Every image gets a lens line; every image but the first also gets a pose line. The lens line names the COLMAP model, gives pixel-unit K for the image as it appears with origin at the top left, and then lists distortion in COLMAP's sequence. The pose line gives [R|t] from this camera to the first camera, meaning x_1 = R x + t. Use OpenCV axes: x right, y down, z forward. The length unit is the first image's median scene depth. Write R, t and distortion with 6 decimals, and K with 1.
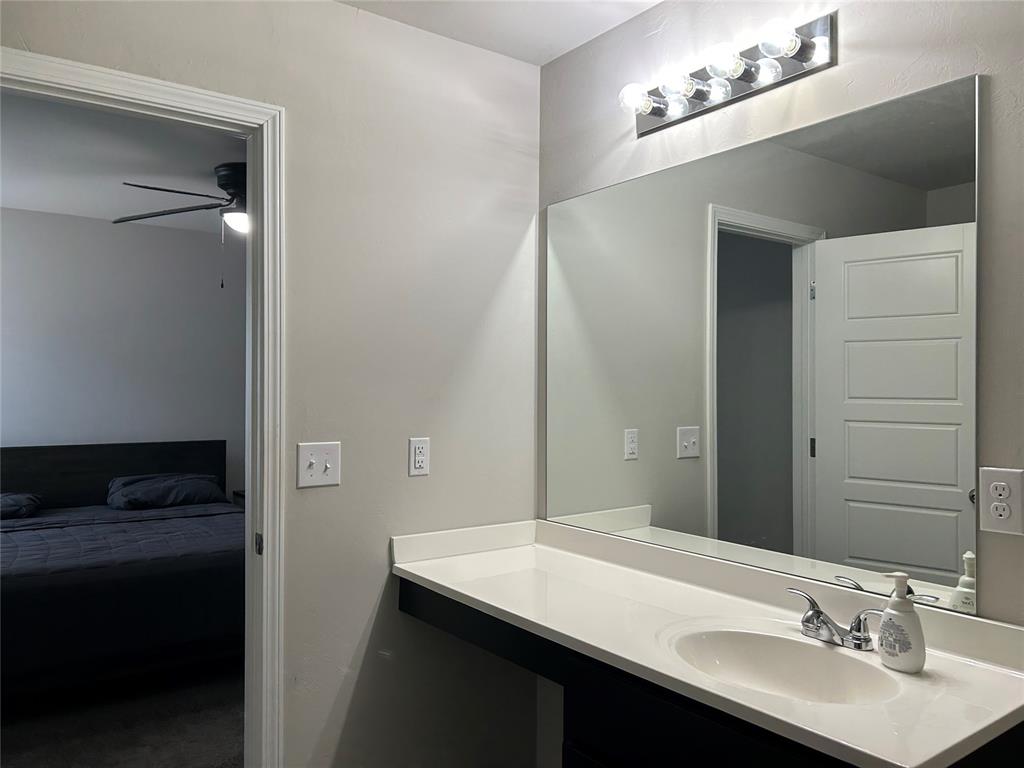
lens RADIAL K [[767.7, 0, 508.1], [0, 767.7, 386.9], [0, 0, 1]] dist [0.045790, -0.045943]
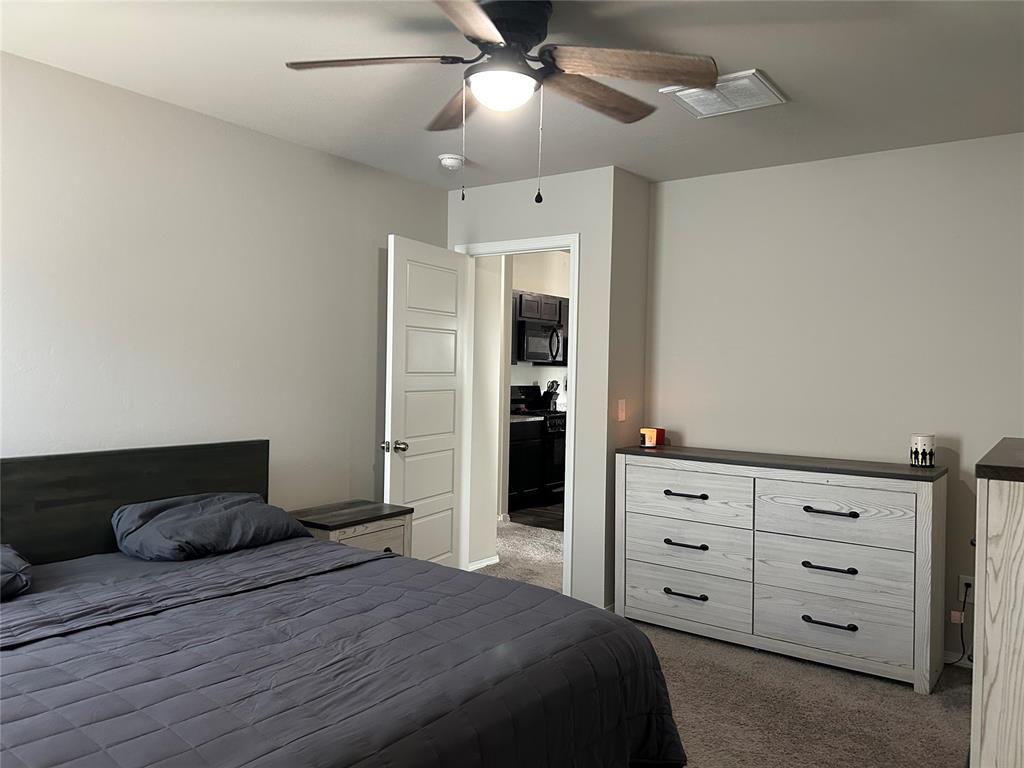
lens RADIAL K [[767.7, 0, 513.6], [0, 767.7, 381.6], [0, 0, 1]] dist [0.045790, -0.045943]
pose [[0.944641, 0.011299, 0.327913, -0.429757], [-0.019309, 0.999589, 0.021182, -0.001577], [-0.327538, -0.026340, 0.944471, 0.326443]]
